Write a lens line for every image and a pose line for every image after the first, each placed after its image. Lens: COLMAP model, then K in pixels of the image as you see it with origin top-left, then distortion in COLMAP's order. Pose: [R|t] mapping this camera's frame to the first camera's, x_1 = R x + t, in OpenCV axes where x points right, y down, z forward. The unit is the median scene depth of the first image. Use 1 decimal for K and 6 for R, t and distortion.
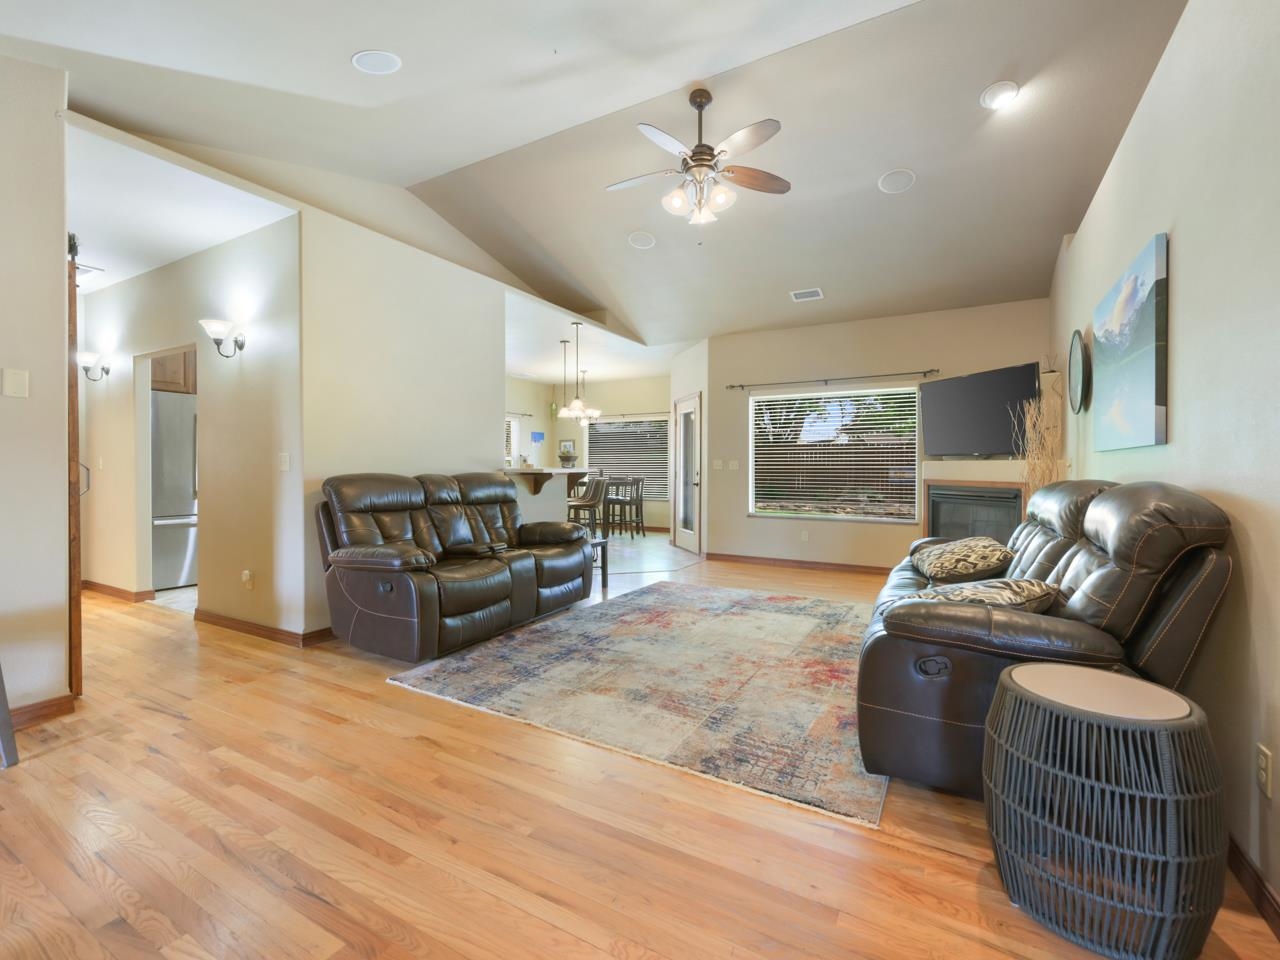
lens RADIAL K [[565.5, 0, 640.0], [0, 565.5, 480.0], [0, 0, 1]] dist [-0.001341, -0.000048]
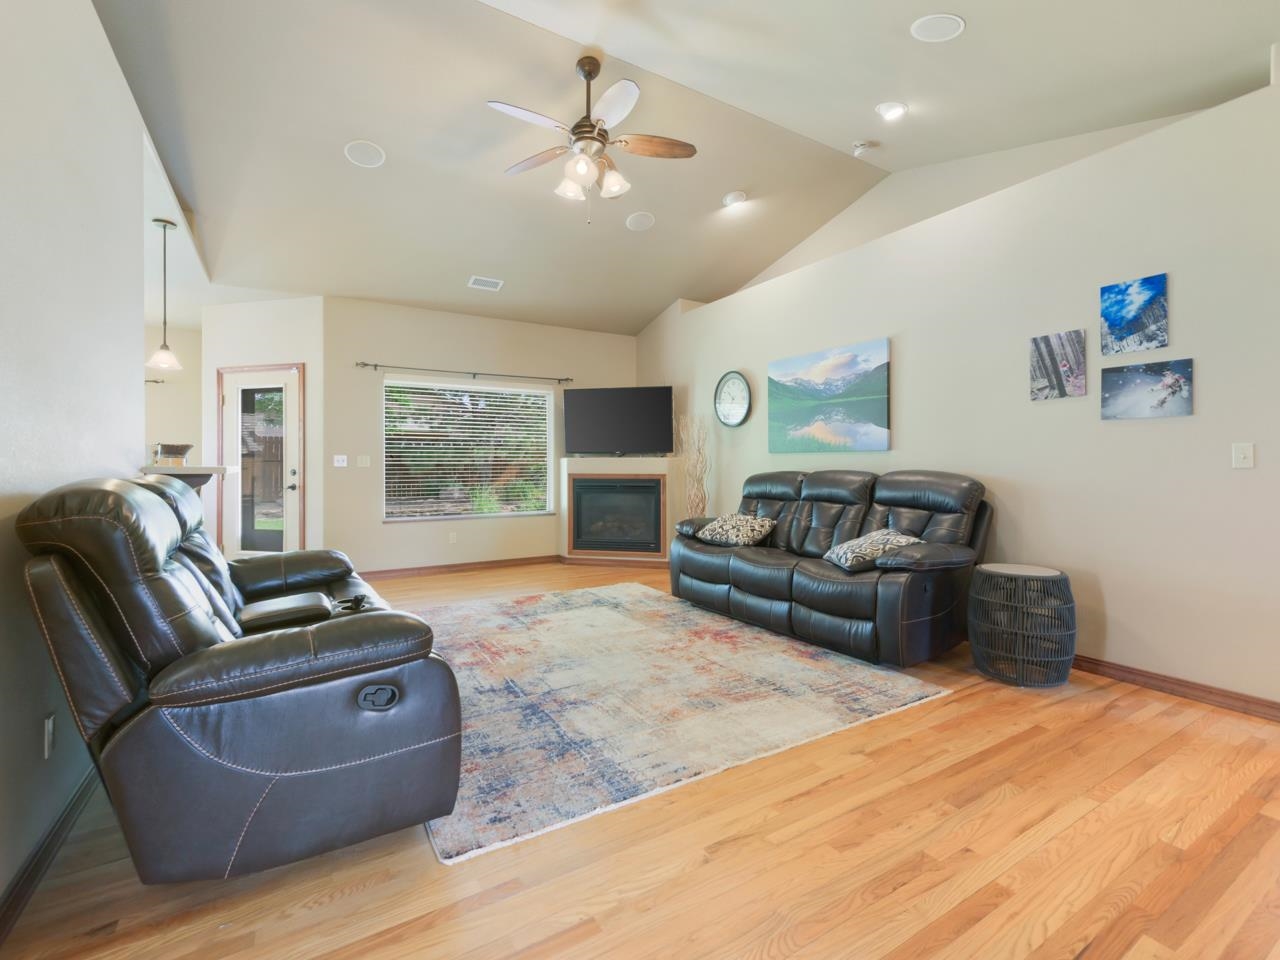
lens RADIAL K [[576.7, 0, 642.8], [0, 576.7, 470.6], [0, 0, 1]] dist [-0.001316, 0.000078]
pose [[0.488979, -0.013868, 0.872185, -0.747704], [0.022731, 0.999737, 0.003152, -0.012949], [-0.871999, 0.018285, 0.489165, 0.510774]]
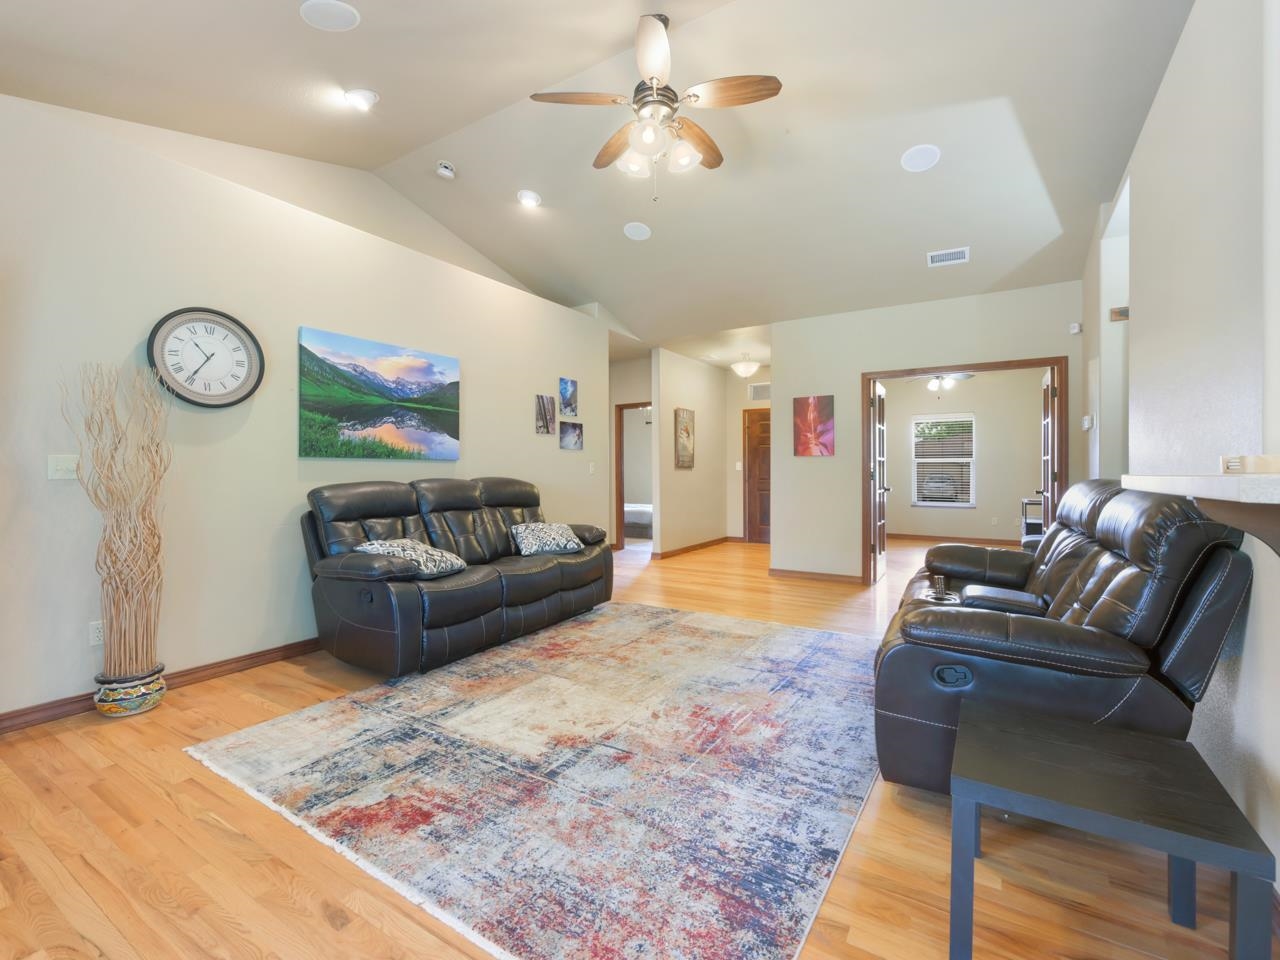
lens RADIAL K [[576.7, 0, 642.8], [0, 576.7, 470.6], [0, 0, 1]] dist [-0.001316, 0.000078]
pose [[-0.999111, -0.001822, 0.042123, 0.100927], [-0.001002, 0.999810, 0.019490, -0.042585], [-0.042150, 0.019430, -0.998922, 2.036537]]
